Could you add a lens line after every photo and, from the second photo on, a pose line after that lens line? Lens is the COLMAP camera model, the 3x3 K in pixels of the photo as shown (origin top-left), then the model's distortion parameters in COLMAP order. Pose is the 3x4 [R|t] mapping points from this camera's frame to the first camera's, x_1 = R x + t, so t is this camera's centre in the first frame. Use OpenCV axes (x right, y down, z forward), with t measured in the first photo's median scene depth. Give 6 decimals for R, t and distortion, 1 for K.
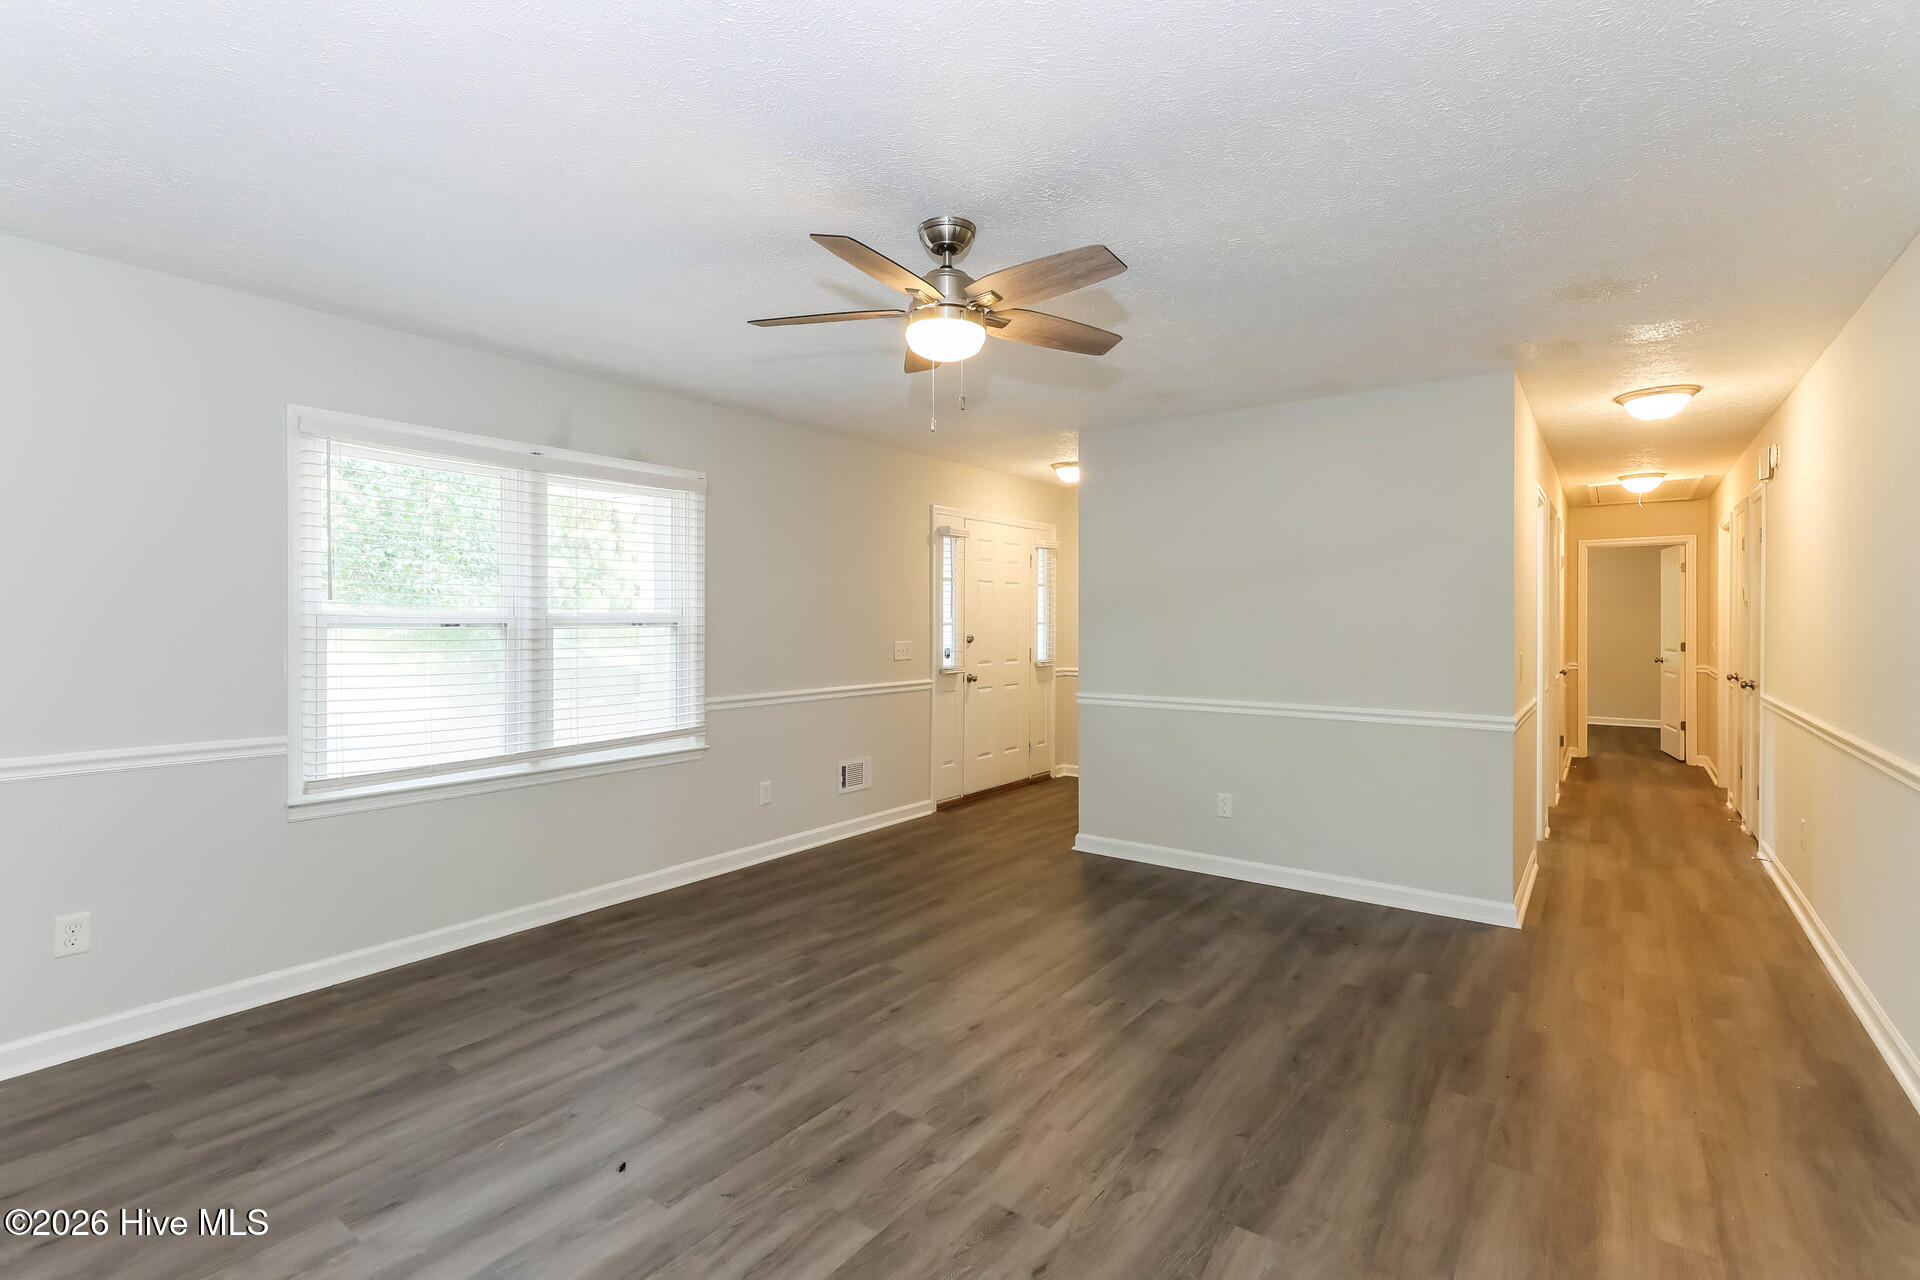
lens RADIAL K [[884.9, 0, 949.1], [0, 884.9, 624.1], [0, 0, 1]] dist [-0.000572, 0.000498]
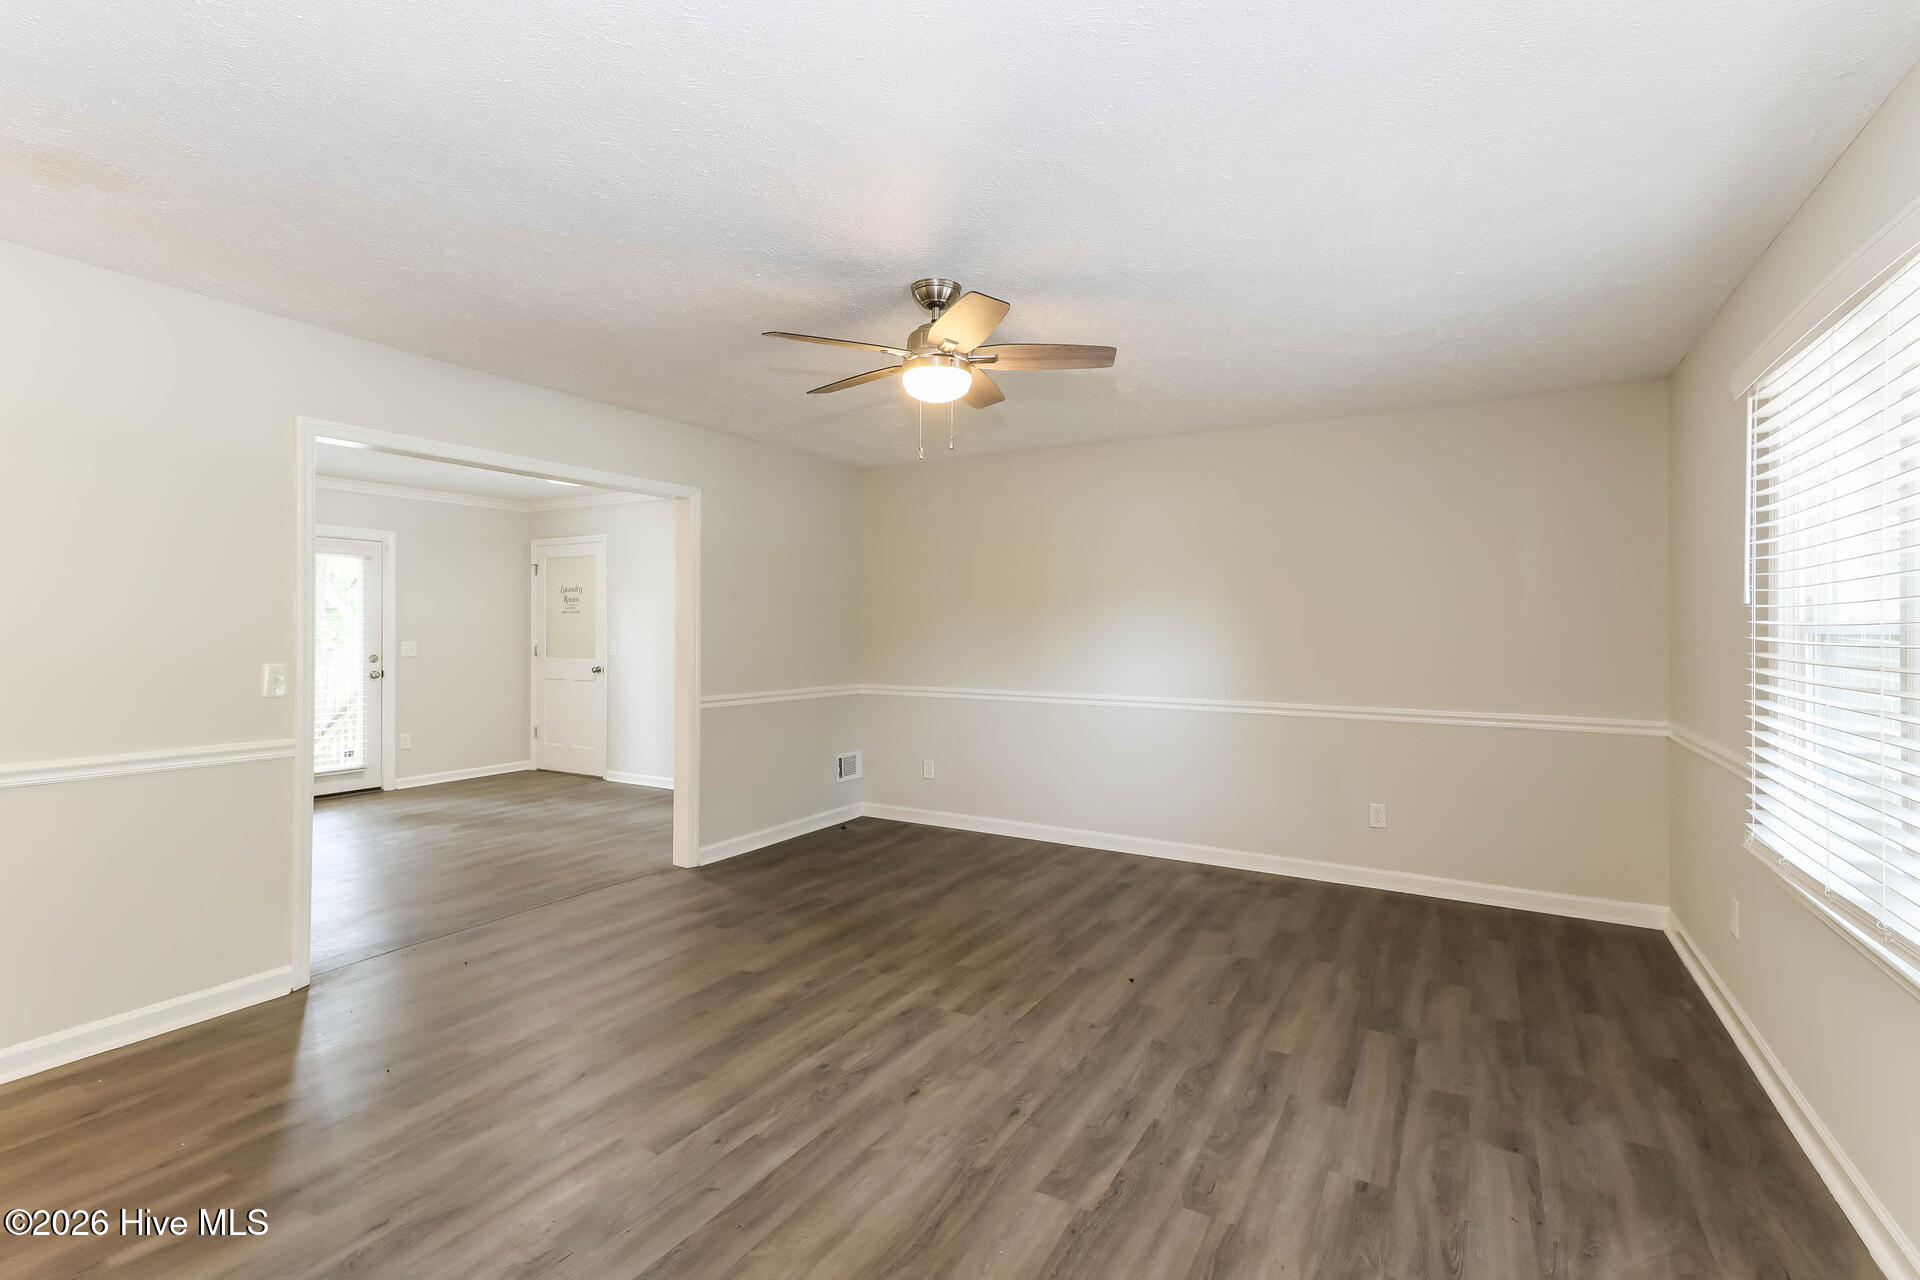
lens RADIAL K [[886.5, 0, 943.9], [0, 886.5, 631.7], [0, 0, 1]] dist [0.015827, -0.000067]
pose [[-0.994472, -0.004598, -0.104900, 0.095505], [-0.005122, 0.999976, 0.004735, -0.002823], [0.104875, 0.005246, -0.994472, 1.921757]]
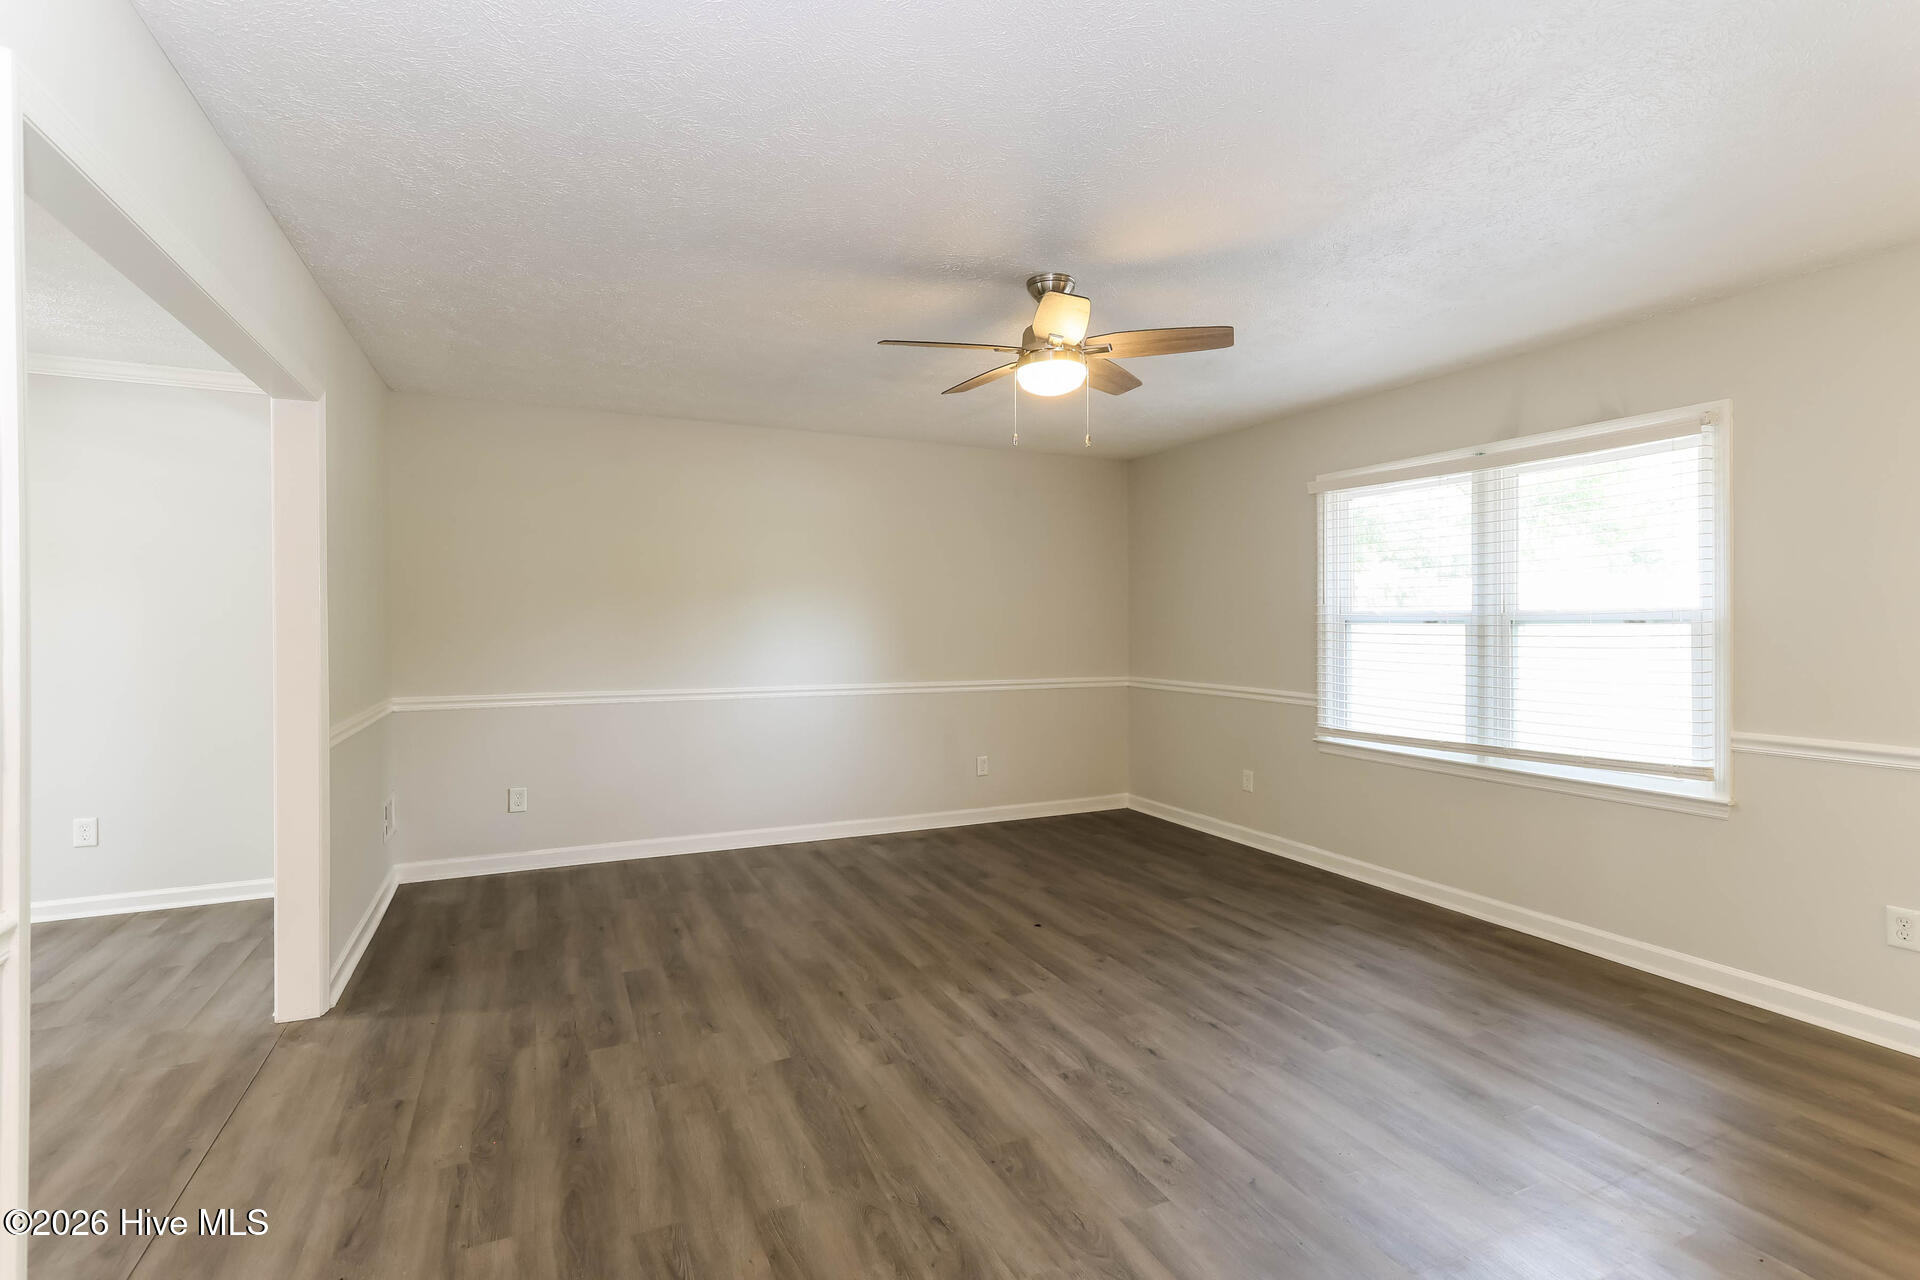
lens RADIAL K [[884.9, 0, 949.1], [0, 884.9, 624.1], [0, 0, 1]] dist [-0.000572, 0.000498]
pose [[-0.474919, 0.002075, -0.880027, 0.974212], [-0.002949, 0.999988, 0.003950, 0.002424], [0.880025, 0.004472, -0.474907, 1.285737]]
